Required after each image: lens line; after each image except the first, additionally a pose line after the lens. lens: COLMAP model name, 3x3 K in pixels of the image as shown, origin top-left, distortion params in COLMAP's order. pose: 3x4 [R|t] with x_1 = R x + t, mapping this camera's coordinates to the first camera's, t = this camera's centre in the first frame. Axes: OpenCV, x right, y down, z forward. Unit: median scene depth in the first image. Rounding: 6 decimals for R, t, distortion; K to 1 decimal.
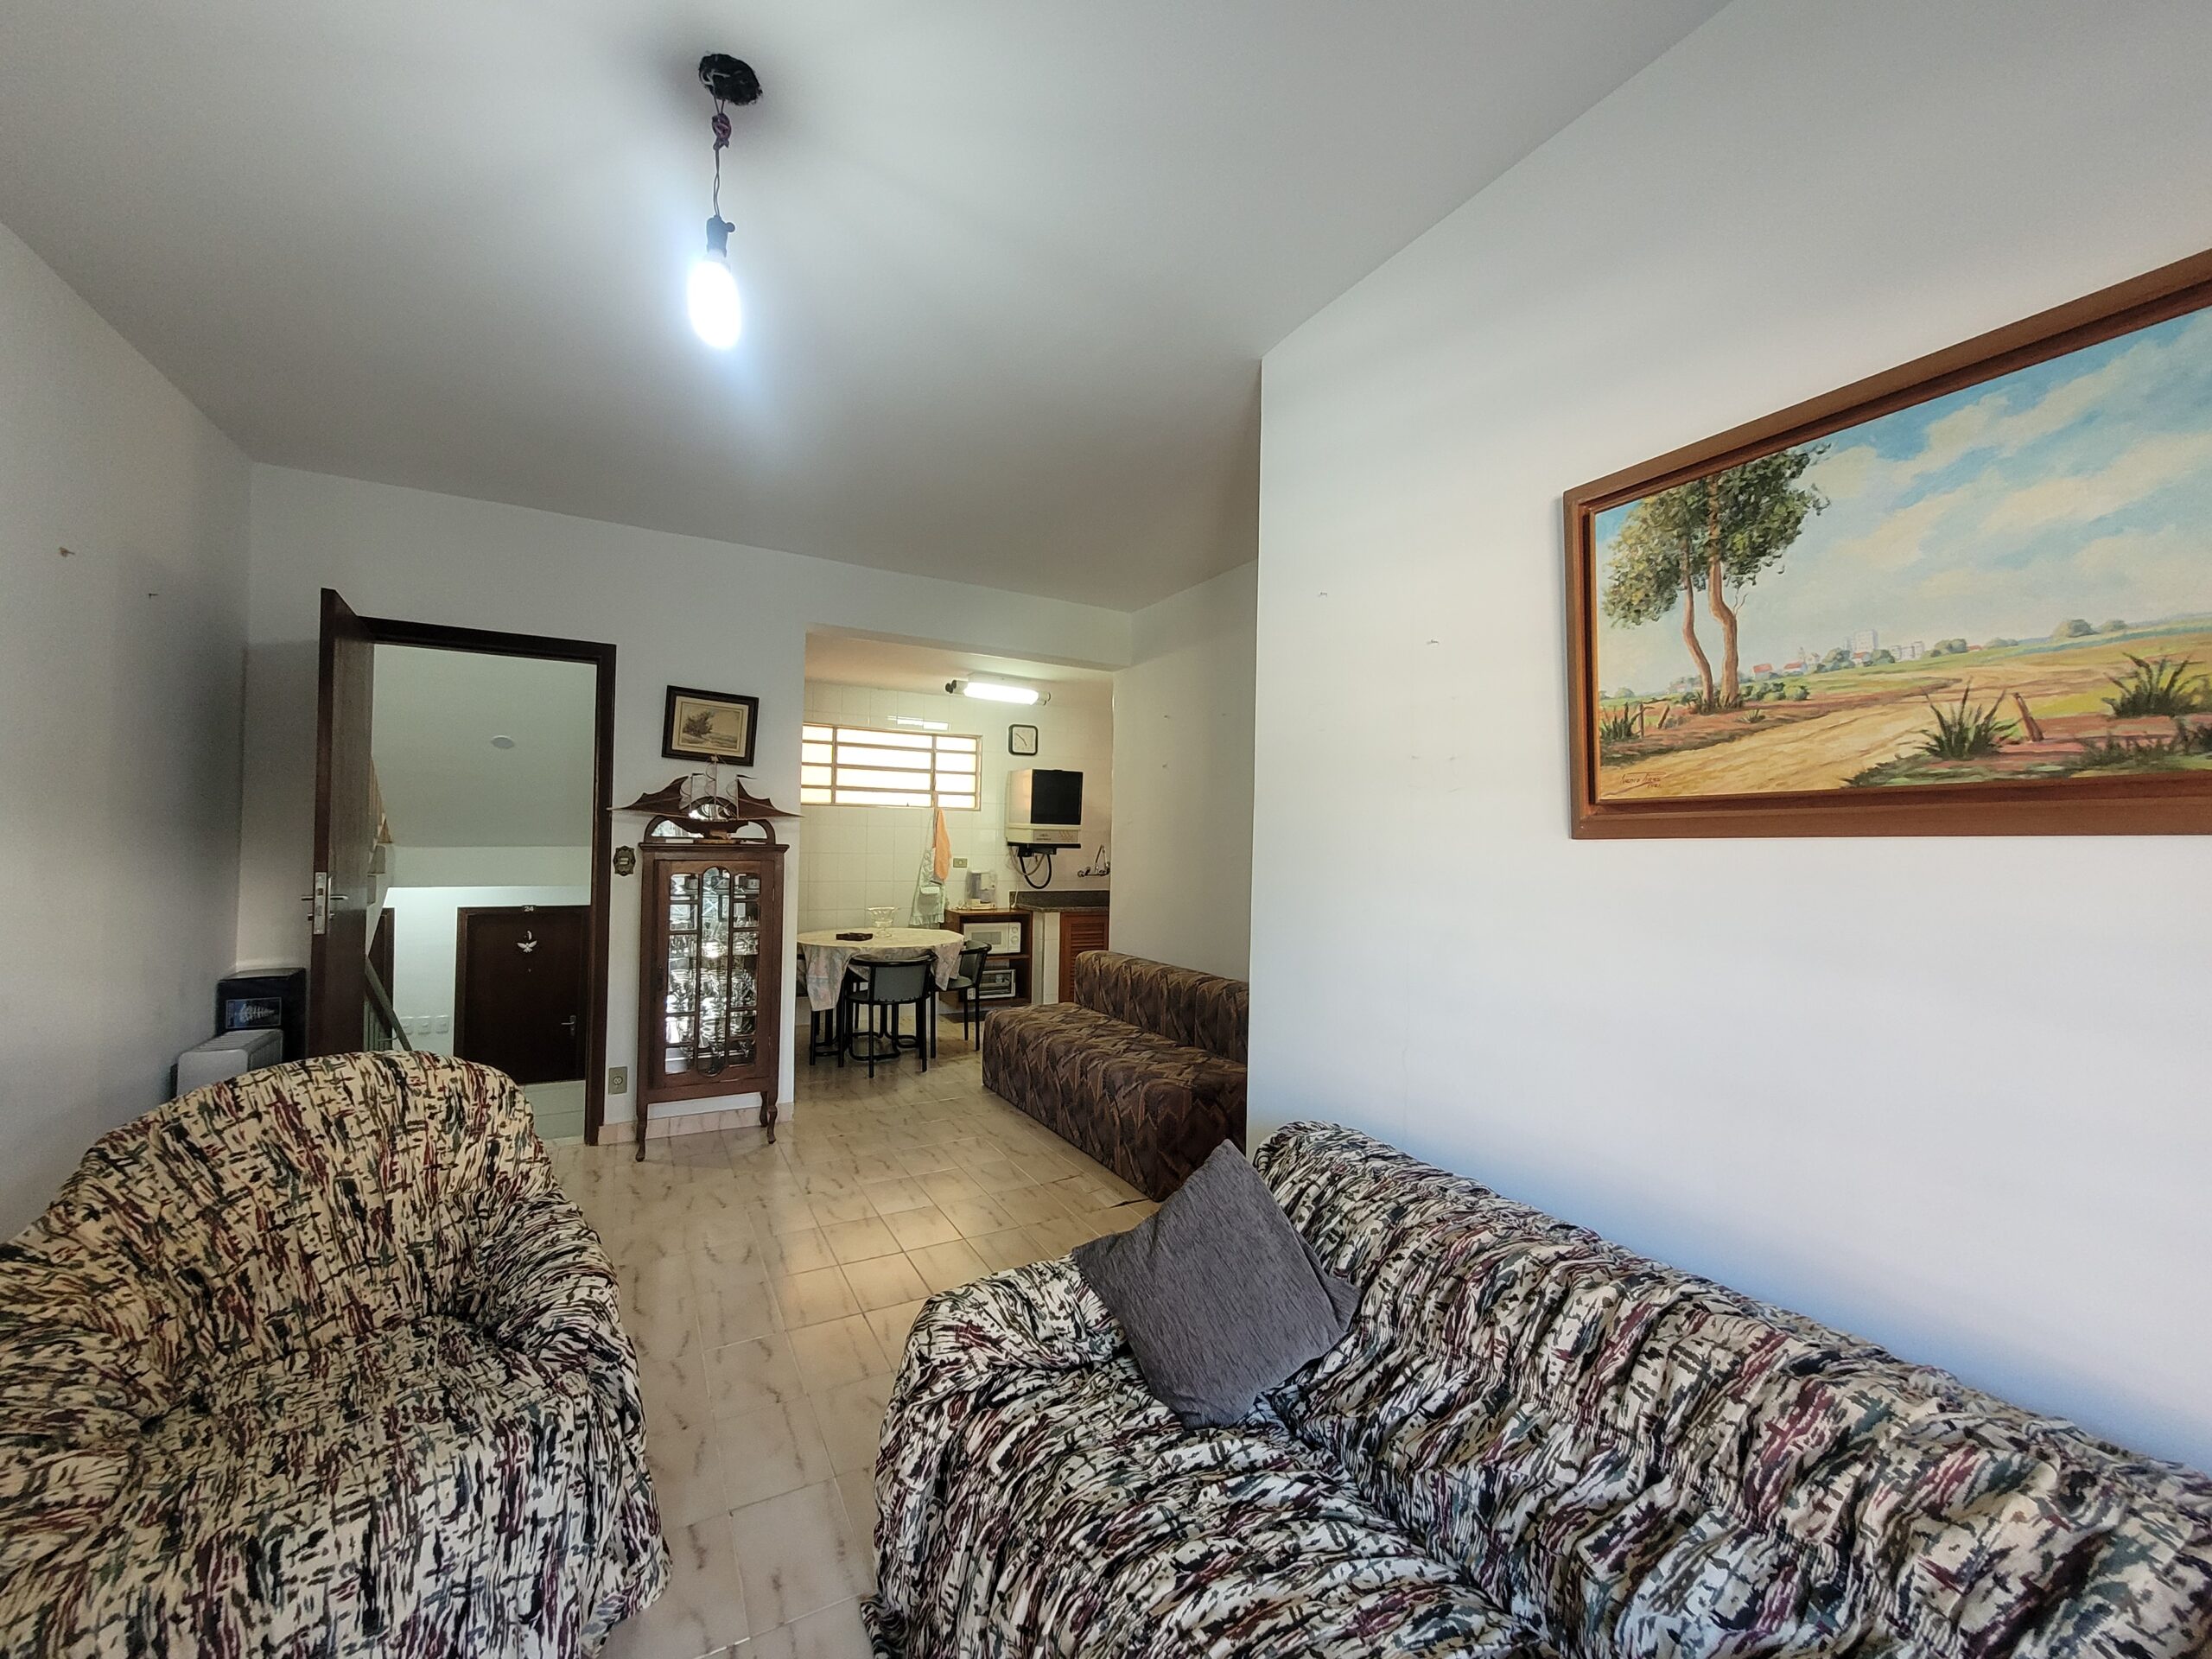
lens RADIAL K [[880.7, 0, 1100.2], [0, 880.7, 829.3], [0, 0, 1]] dist [0.002191, 0.000849]
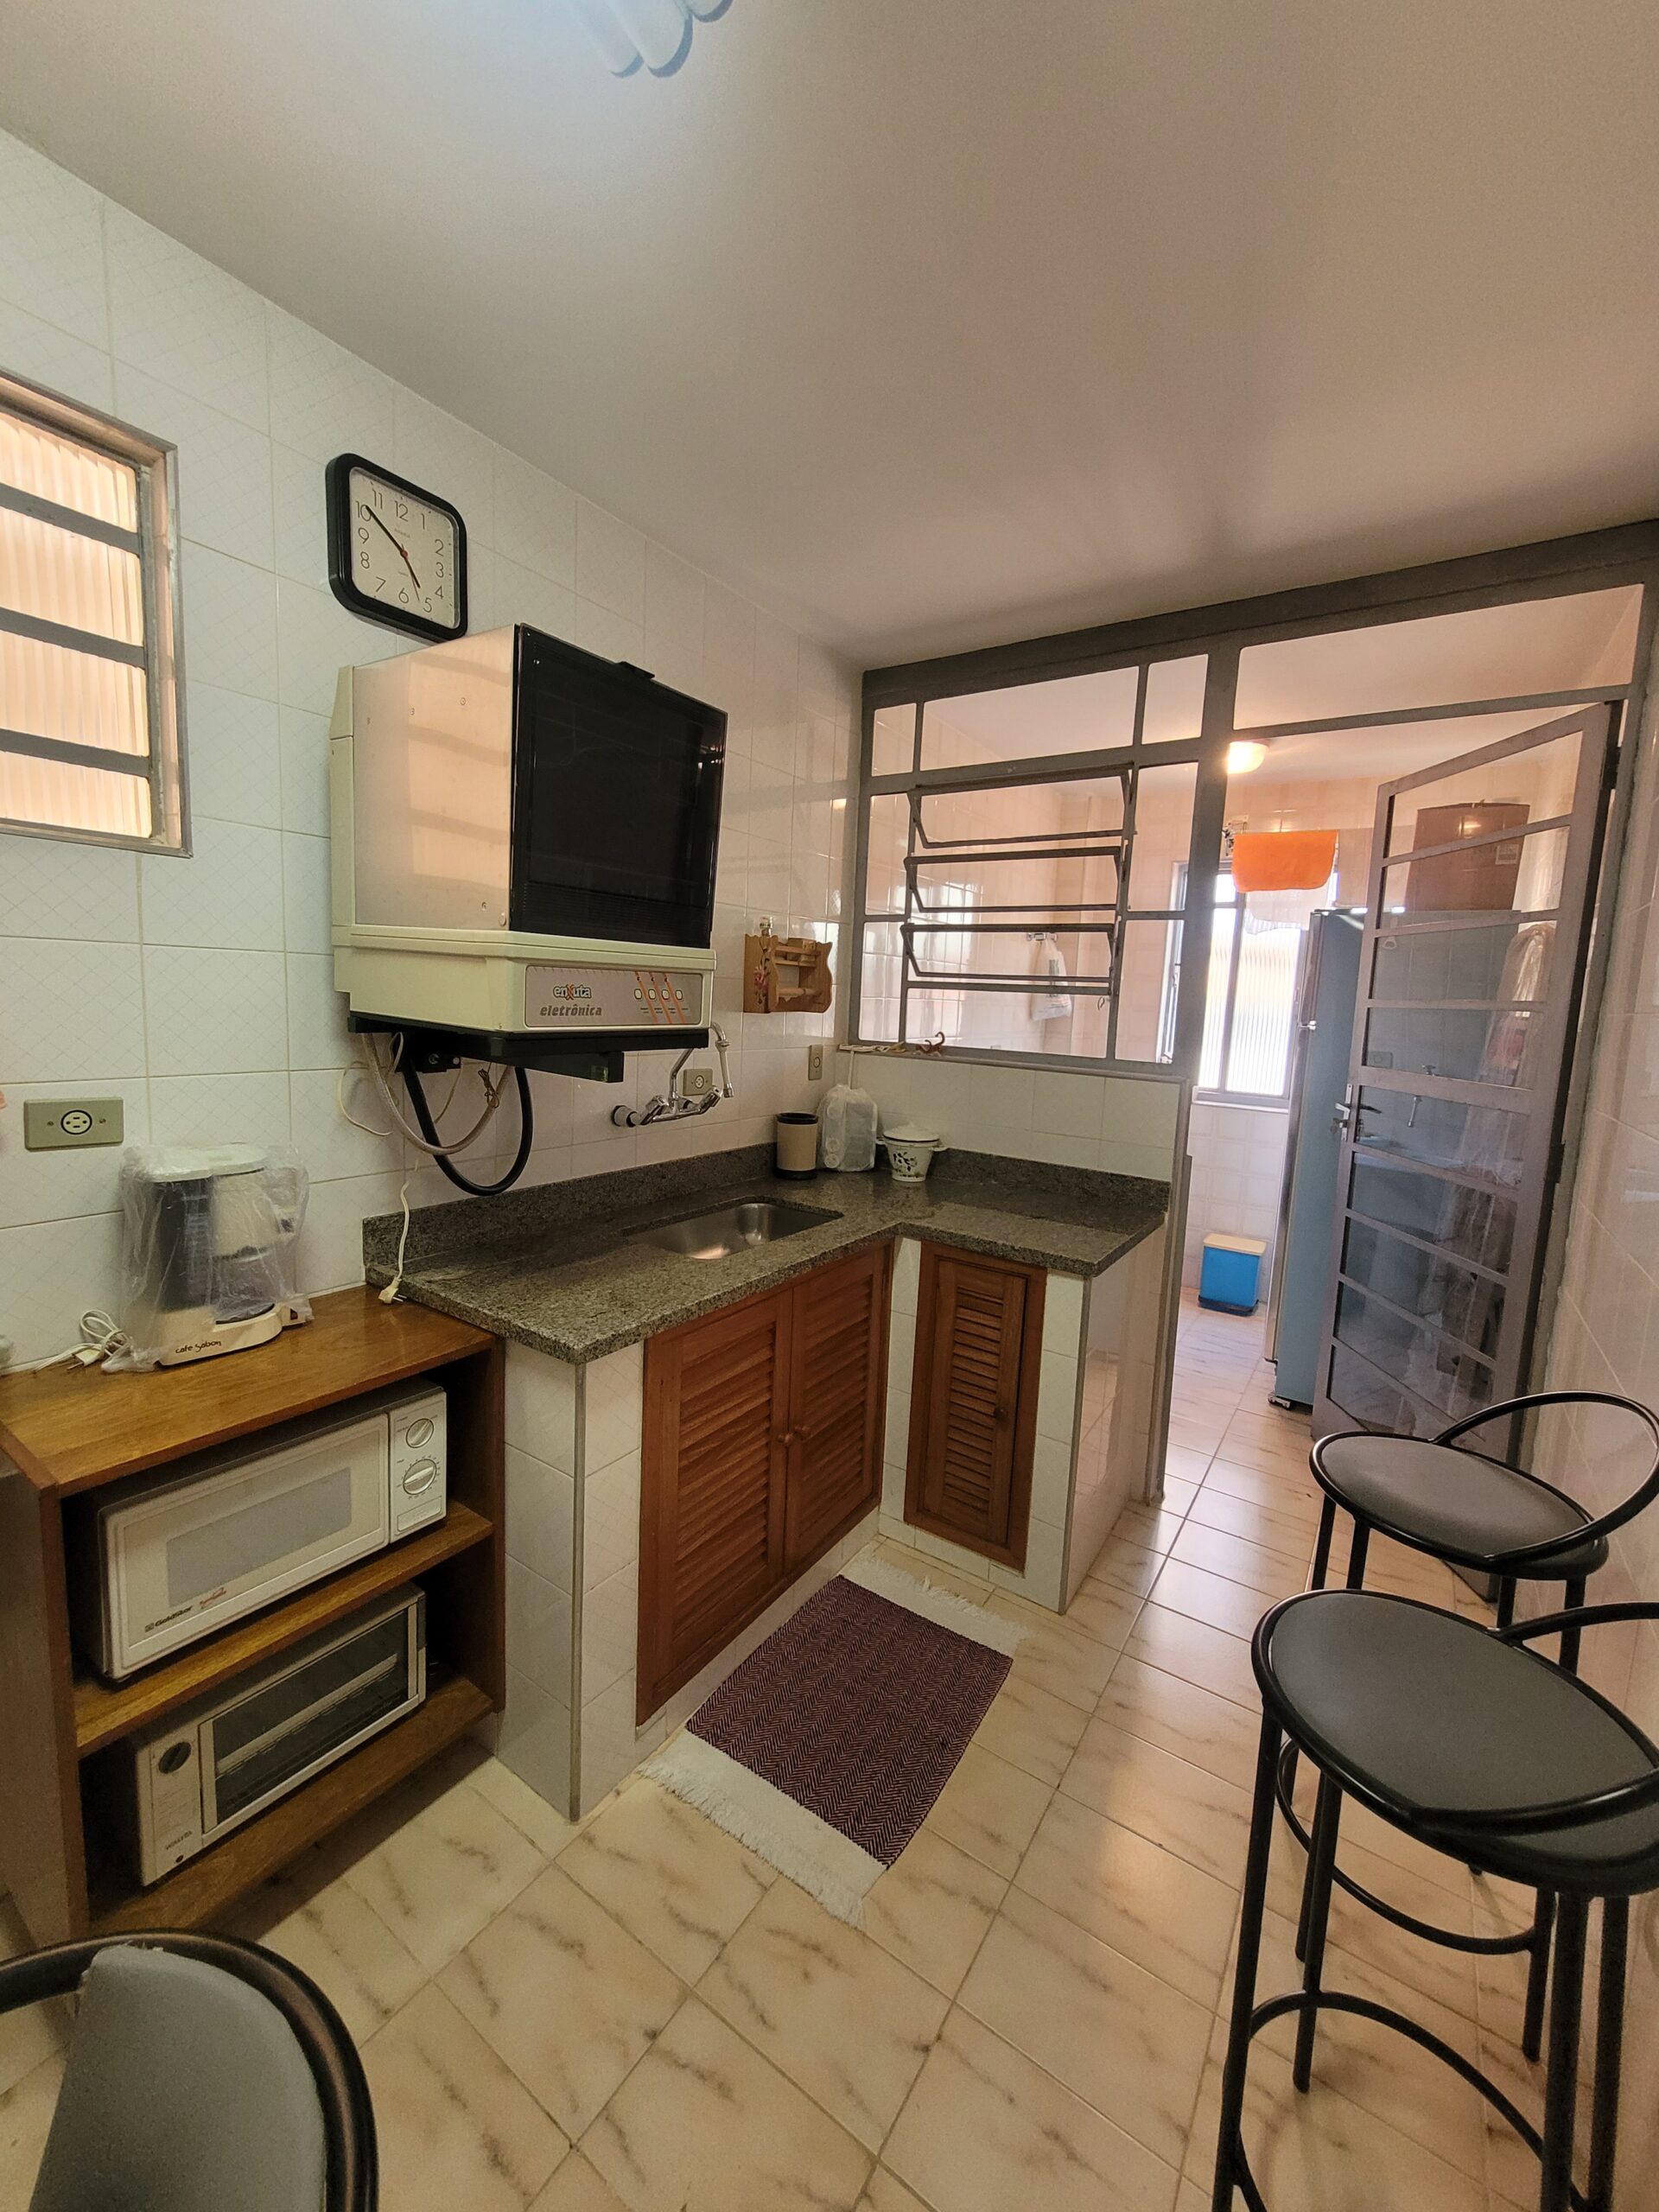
lens RADIAL K [[880.7, 0, 824.8], [0, 880.7, 1095.5], [0, 0, 1]] dist [0.002191, 0.000849]
pose [[0.895590, -0.032671, 0.443679, -0.099574], [-0.038125, 0.987995, 0.149709, -0.002396], [-0.443244, -0.150993, 0.883593, 0.775844]]
